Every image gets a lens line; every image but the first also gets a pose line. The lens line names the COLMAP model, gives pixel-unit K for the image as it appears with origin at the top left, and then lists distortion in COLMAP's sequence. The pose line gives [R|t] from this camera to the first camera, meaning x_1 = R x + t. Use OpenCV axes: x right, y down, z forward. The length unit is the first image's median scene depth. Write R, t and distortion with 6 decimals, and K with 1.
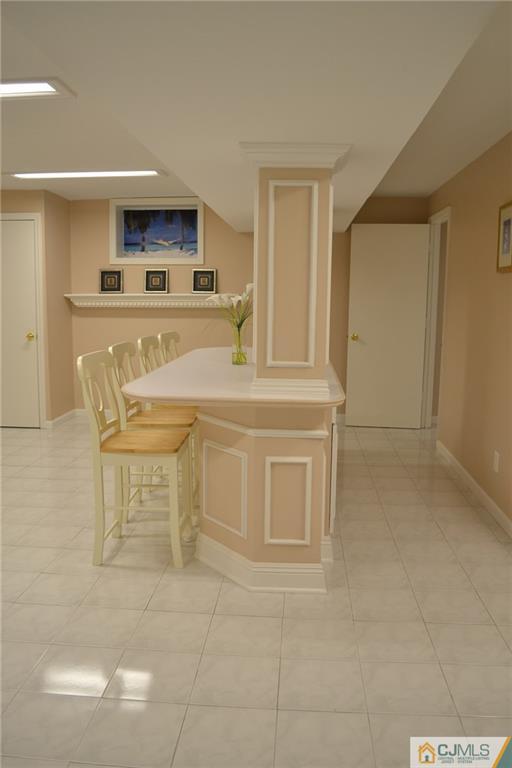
lens RADIAL K [[614.4, 0, 255.9], [0, 614.4, 374.6], [0, 0, 1]] dist [-0.082316, 0.010995]
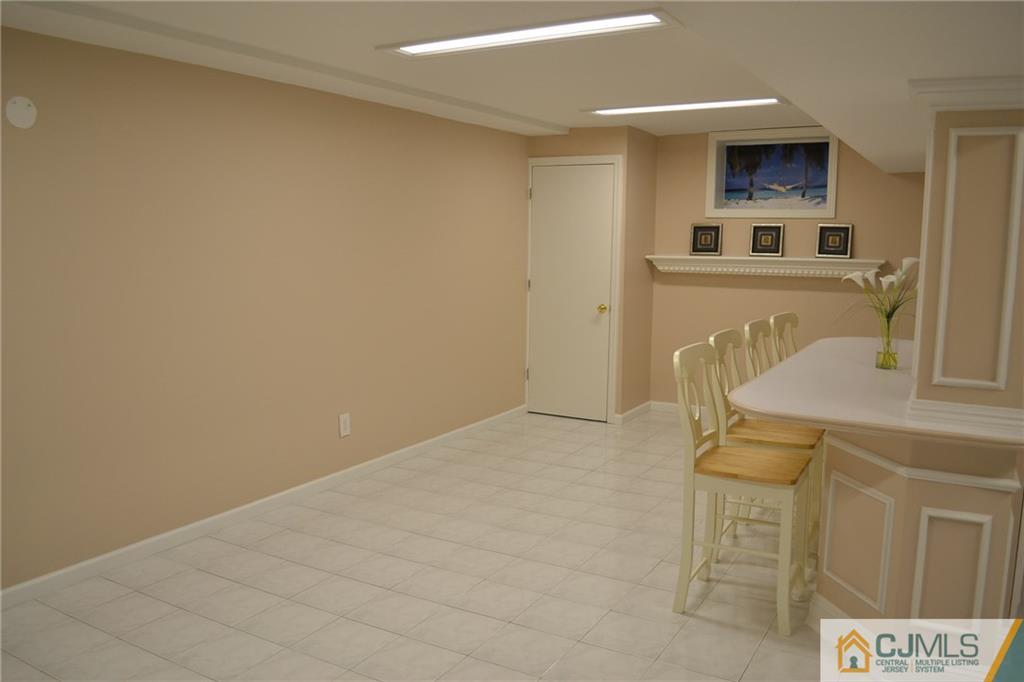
lens RADIAL K [[819.3, 0, 500.2], [0, 819.3, 342.0], [0, 0, 1]] dist [-0.082316, 0.010995]
pose [[0.895818, 0.055257, -0.440973, -0.018641], [-0.058071, 0.998287, 0.007123, -0.028614], [0.440611, 0.019226, 0.897492, -0.053439]]
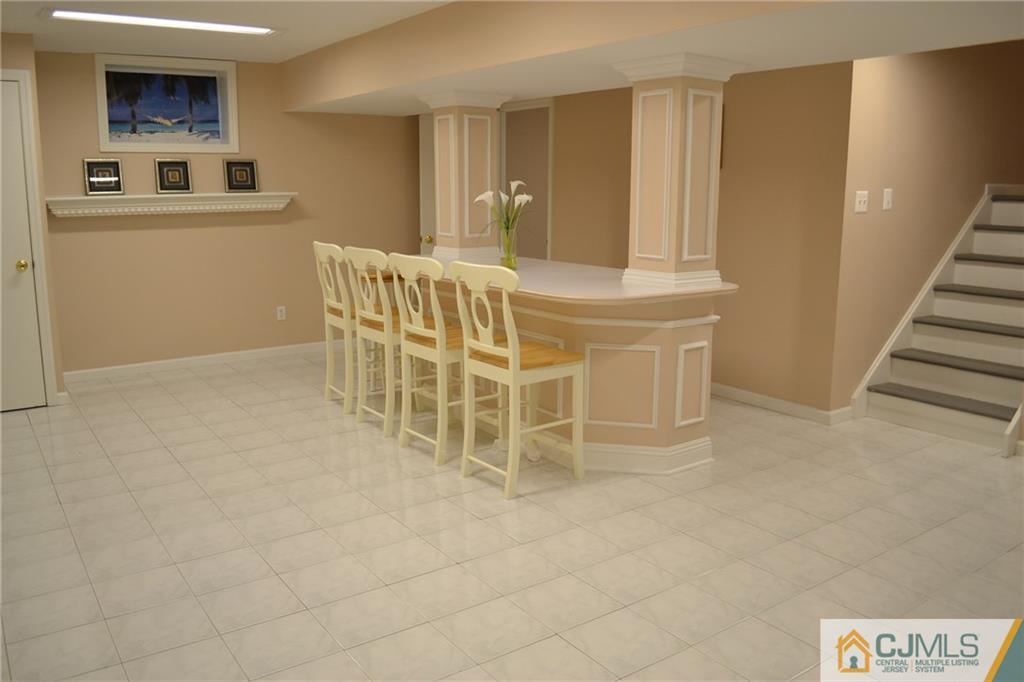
lens RADIAL K [[819.3, 0, 500.2], [0, 819.3, 342.0], [0, 0, 1]] dist [-0.082316, 0.010995]
pose [[0.776511, -0.126399, 0.617296, -0.817515], [0.089463, 0.991865, 0.090560, -0.022321], [-0.623721, -0.015096, 0.781501, 0.055327]]
